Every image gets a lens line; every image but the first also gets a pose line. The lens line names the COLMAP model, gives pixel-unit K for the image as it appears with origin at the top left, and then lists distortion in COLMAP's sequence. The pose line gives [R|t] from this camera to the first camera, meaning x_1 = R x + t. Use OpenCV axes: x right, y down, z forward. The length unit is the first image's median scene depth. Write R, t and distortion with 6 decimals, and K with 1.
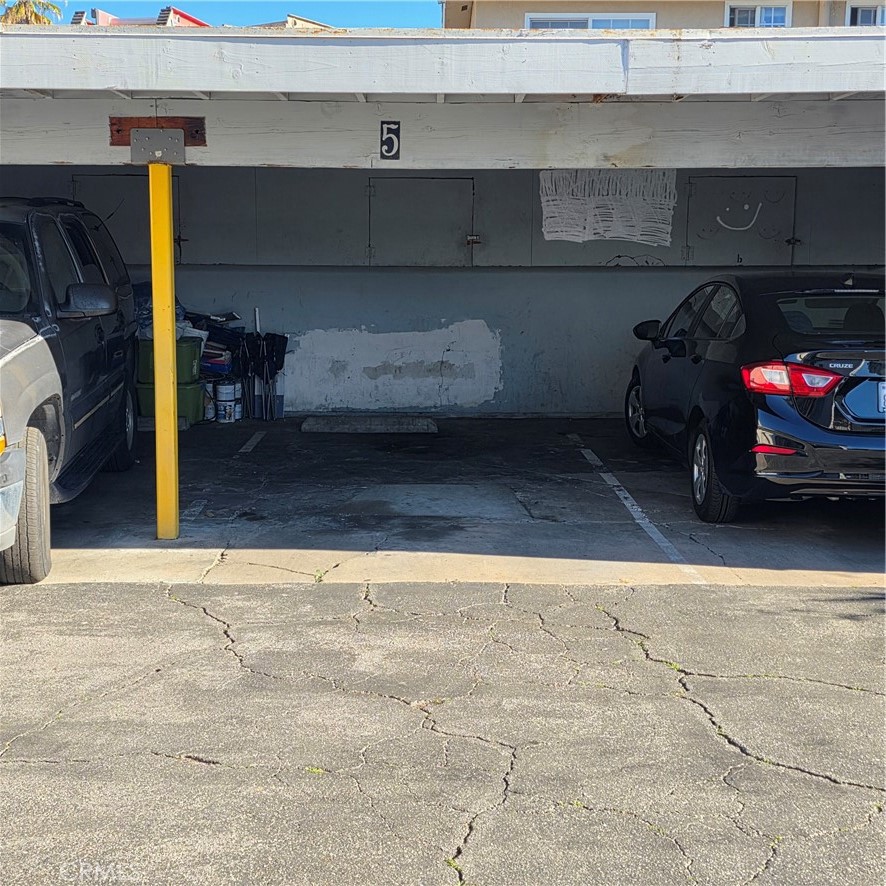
lens RADIAL K [[1240.4, 0, 438.4], [0, 1240.4, 444.2], [0, 0, 1]] dist [0.154611, 0.000000]
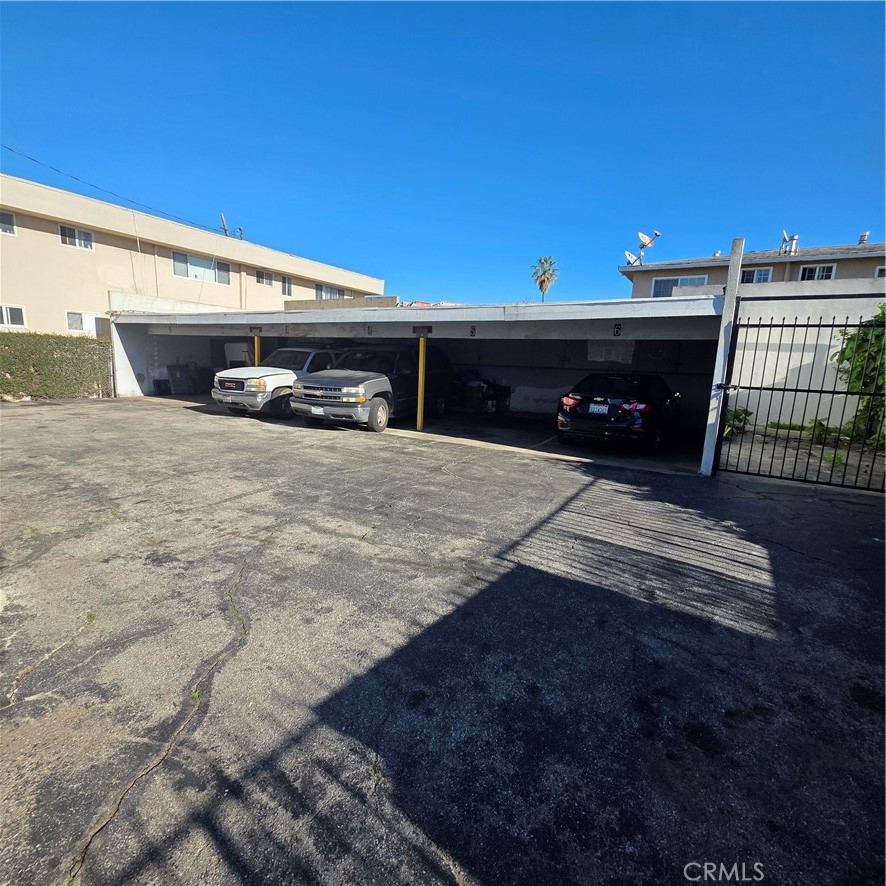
lens RADIAL K [[469.5, 0, 442.5], [0, 469.5, 440.8], [0, 0, 1]] dist [0.004355, -0.001491]
pose [[0.857990, 0.114924, -0.500645, 0.634790], [-0.110572, 0.993123, 0.038479, 0.044022], [0.501625, 0.022343, 0.864797, -0.276672]]
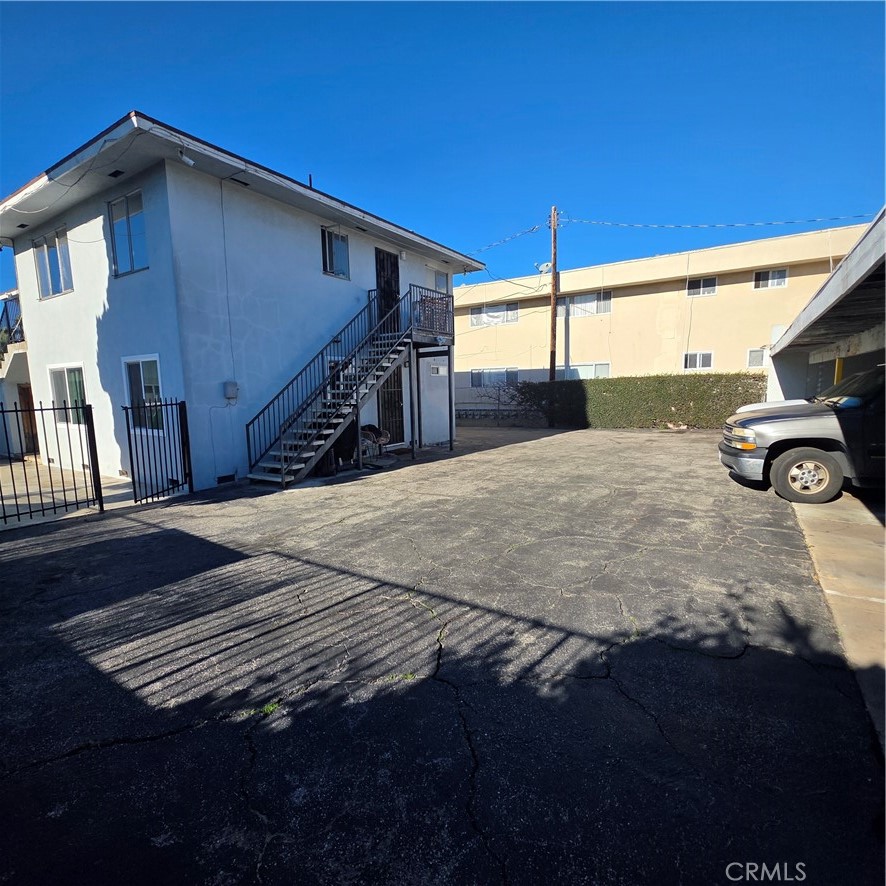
lens RADIAL K [[469.5, 0, 439.2], [0, 469.5, 445.1], [0, 0, 1]] dist [0.004355, -0.001491]
pose [[-0.545042, 0.112616, -0.830811, 0.860258], [-0.098626, 0.975445, 0.196924, -0.125682], [0.832588, 0.189271, -0.520552, 0.770330]]
